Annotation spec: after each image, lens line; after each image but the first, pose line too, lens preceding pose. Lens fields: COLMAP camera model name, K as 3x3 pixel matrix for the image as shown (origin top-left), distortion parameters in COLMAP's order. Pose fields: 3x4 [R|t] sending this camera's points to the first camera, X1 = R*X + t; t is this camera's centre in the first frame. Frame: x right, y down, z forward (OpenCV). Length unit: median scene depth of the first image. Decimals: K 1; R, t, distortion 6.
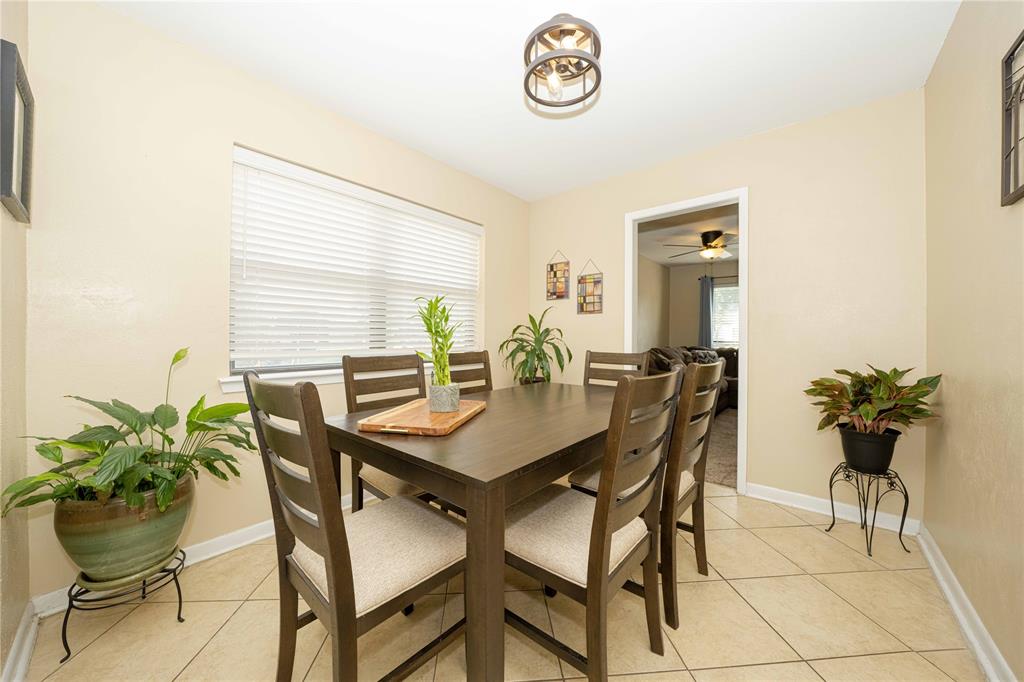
lens RADIAL K [[355.2, 0, 516.9], [0, 355.2, 338.2], [0, 0, 1]] dist [-0.020763, 0.001431]
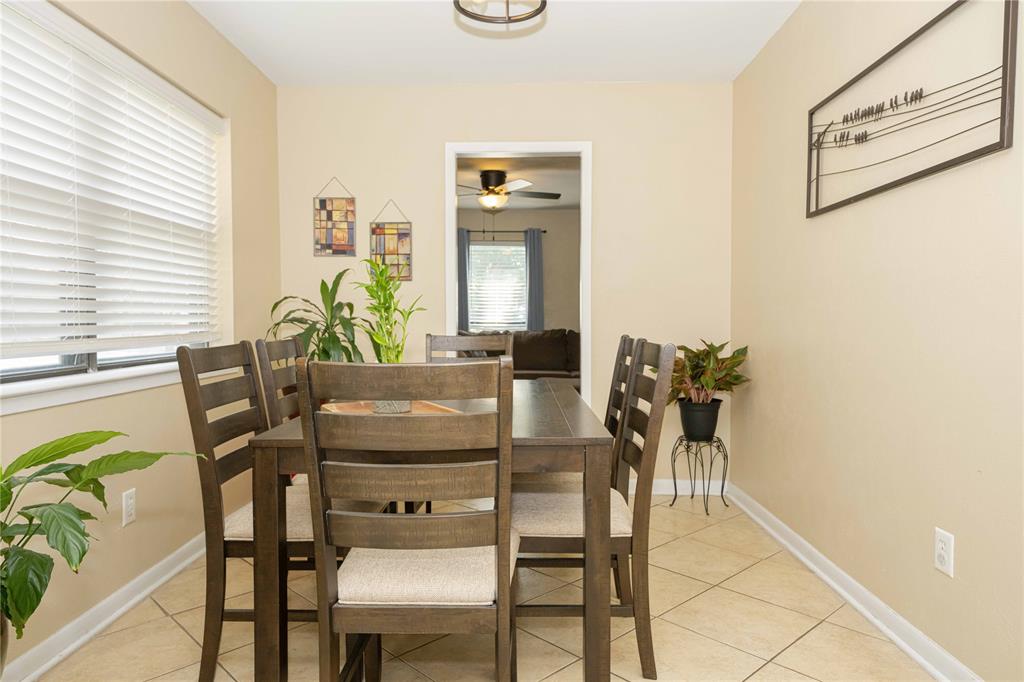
lens RADIAL K [[642.4, 0, 507.8], [0, 642.4, 342.2], [0, 0, 1]] dist [-0.002711, -0.000318]
pose [[0.783056, -0.027308, 0.621351, -0.389632], [0.006006, 0.999321, 0.036351, 0.004571], [-0.621922, -0.024733, 0.782689, -0.097366]]
